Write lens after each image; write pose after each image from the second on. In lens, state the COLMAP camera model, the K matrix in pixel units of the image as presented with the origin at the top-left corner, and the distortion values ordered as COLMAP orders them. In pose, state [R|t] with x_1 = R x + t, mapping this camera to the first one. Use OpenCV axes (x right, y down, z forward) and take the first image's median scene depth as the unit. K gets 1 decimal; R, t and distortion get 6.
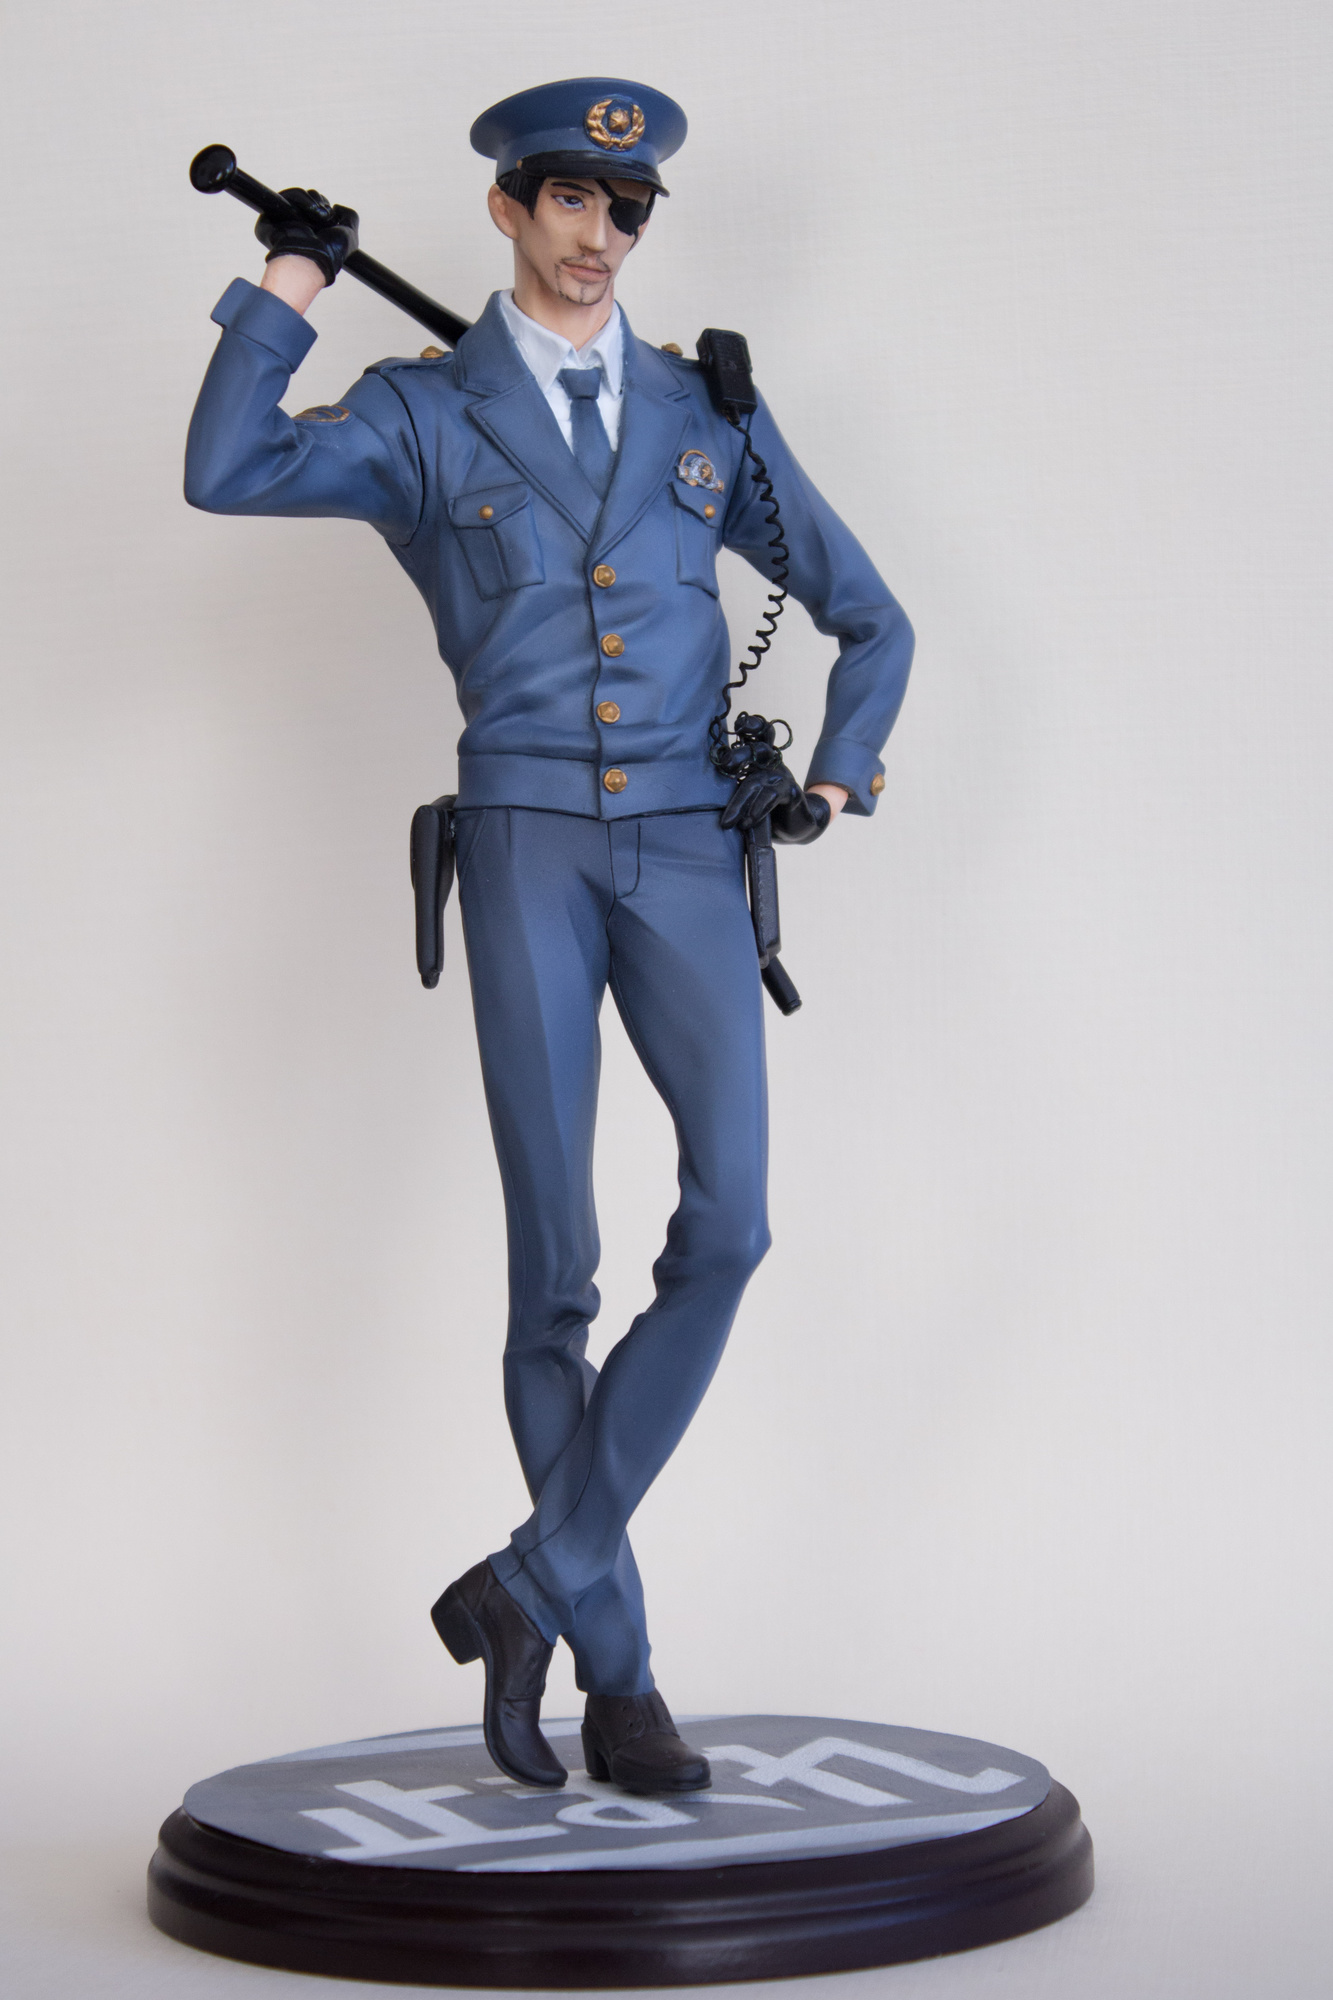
lens RADIAL K [[4930.7, 0, 621.0], [0, 4930.7, 996.7], [0, 0, 1]] dist [0.062196, 0.417400]
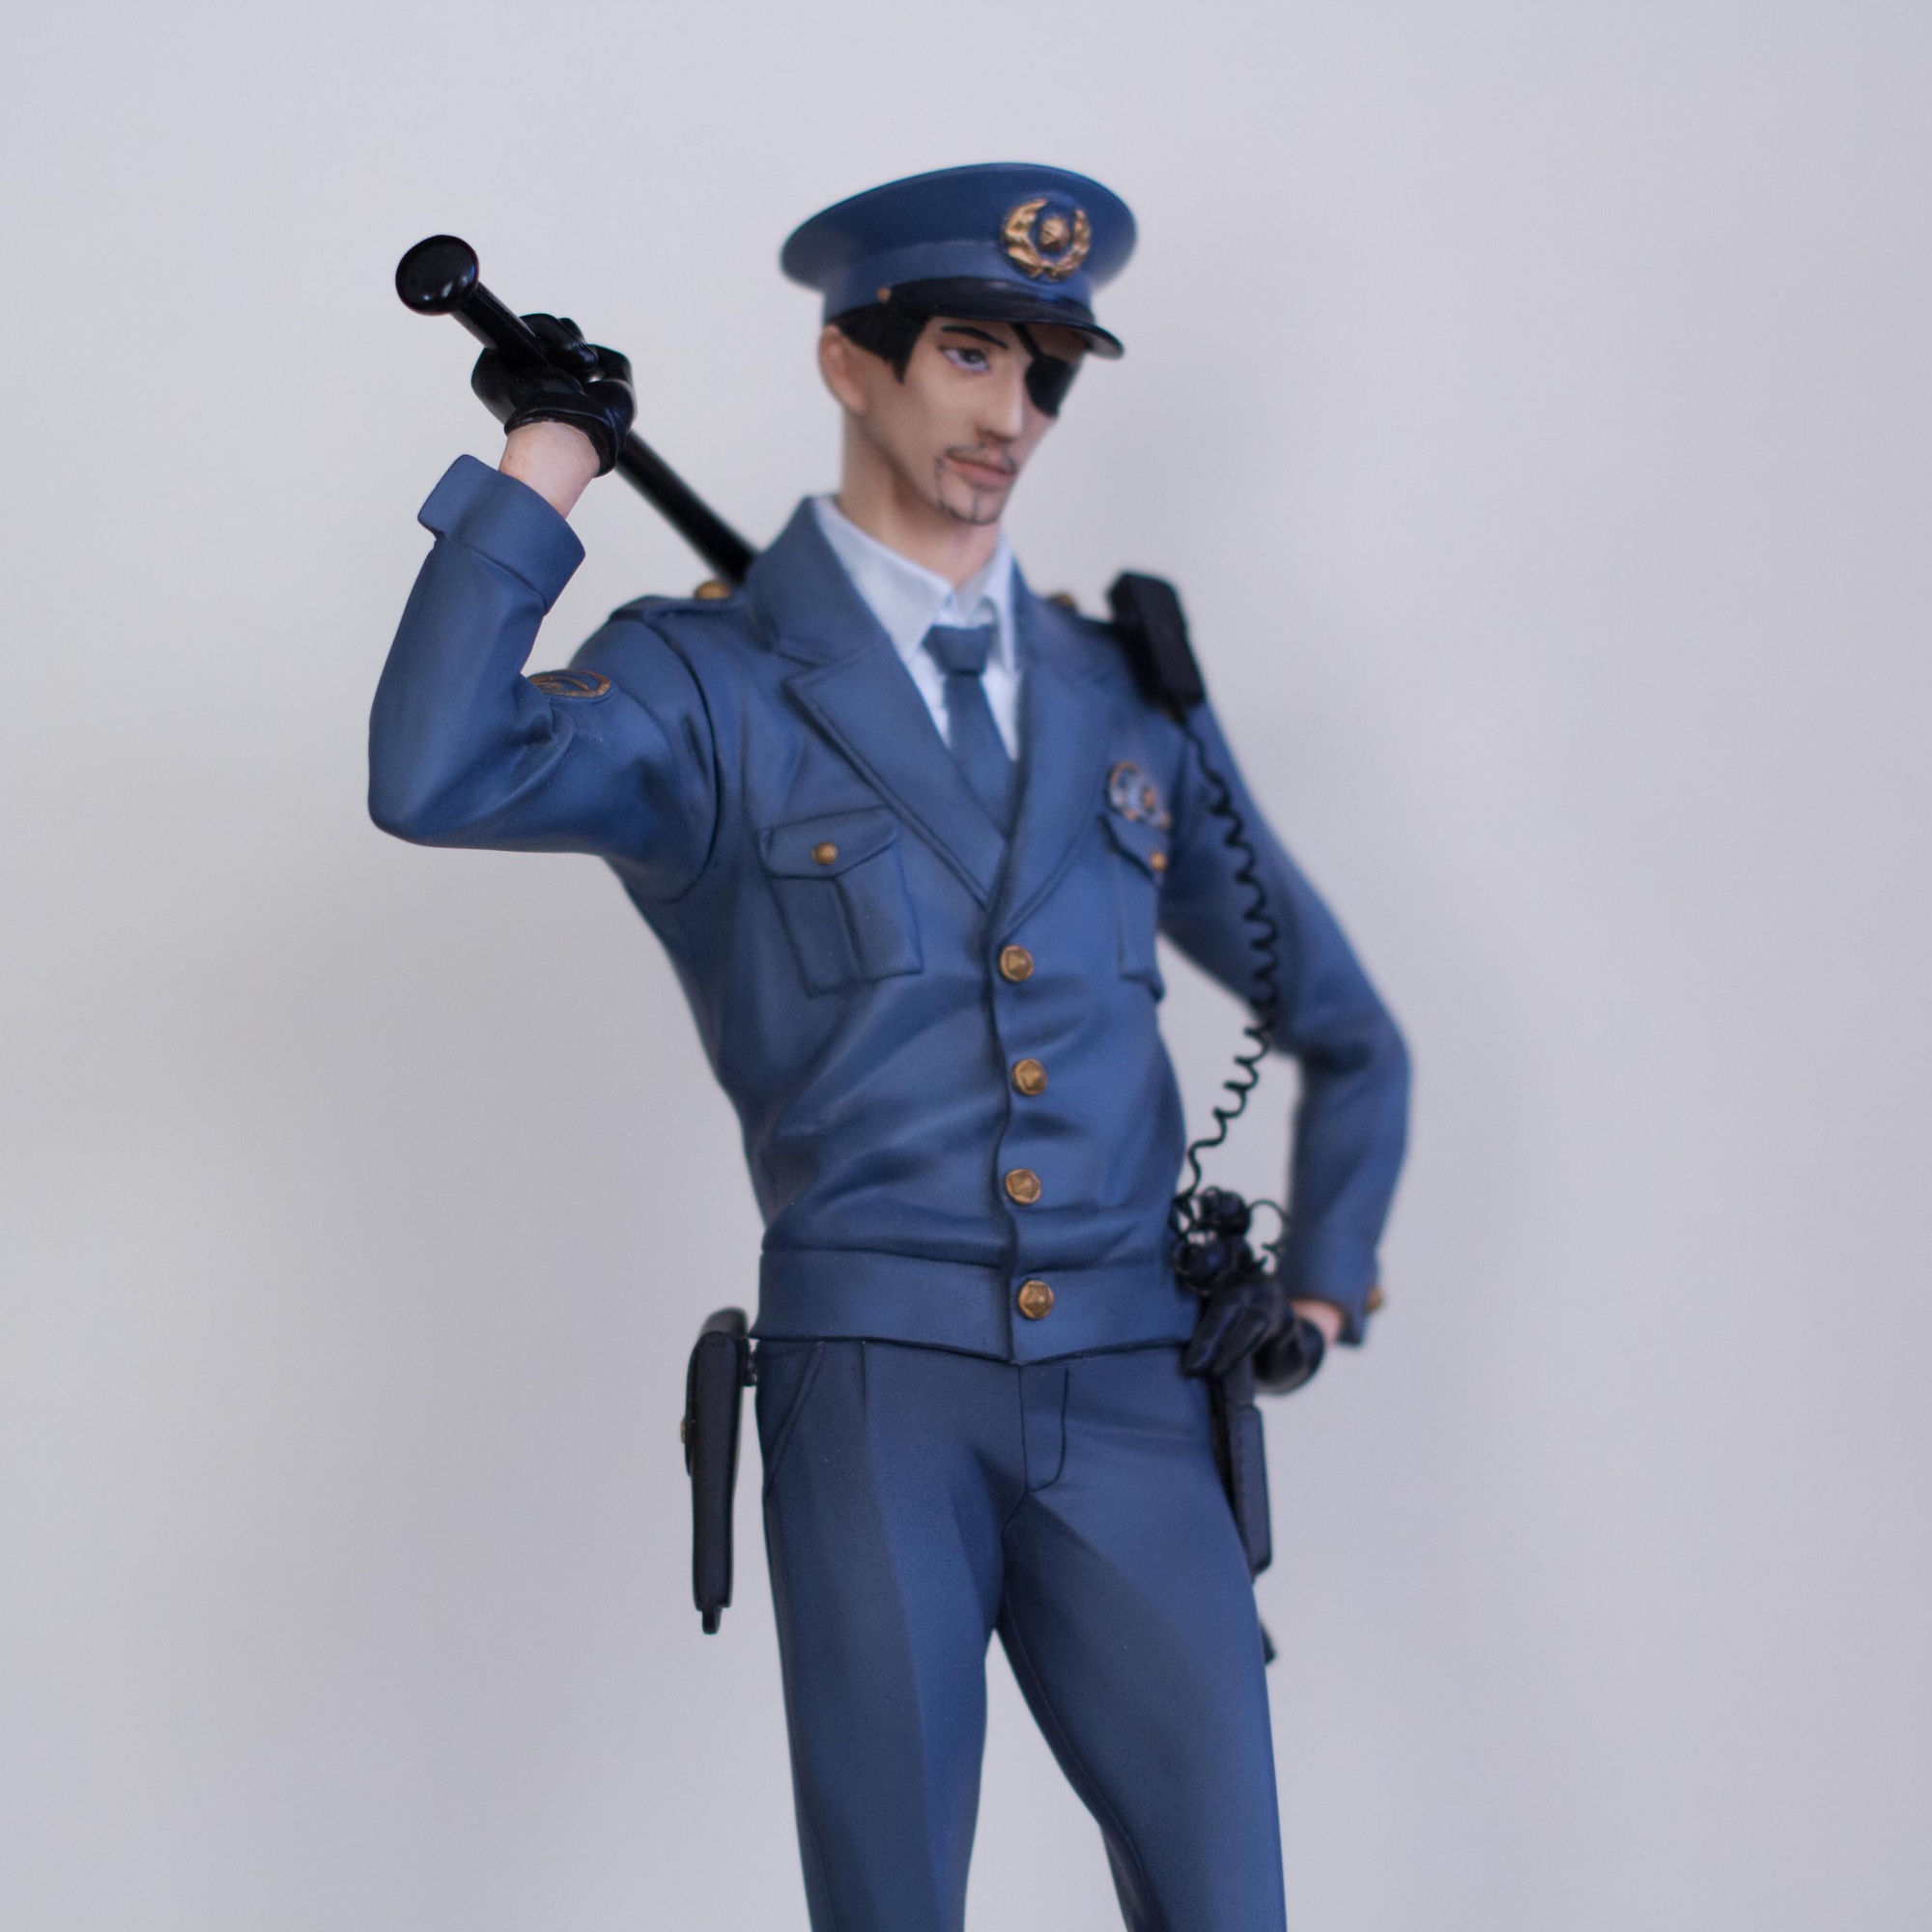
lens RADIAL K [[5568.2, 0, 966.0], [0, 5568.2, 966.0], [0, 0, 1]] dist [-0.078212, -0.123534]
pose [[0.981459, 0.030101, 0.189296, -0.139851], [-0.018380, 0.997821, -0.063374, -0.040793], [-0.190791, 0.058719, 0.979873, 0.321495]]
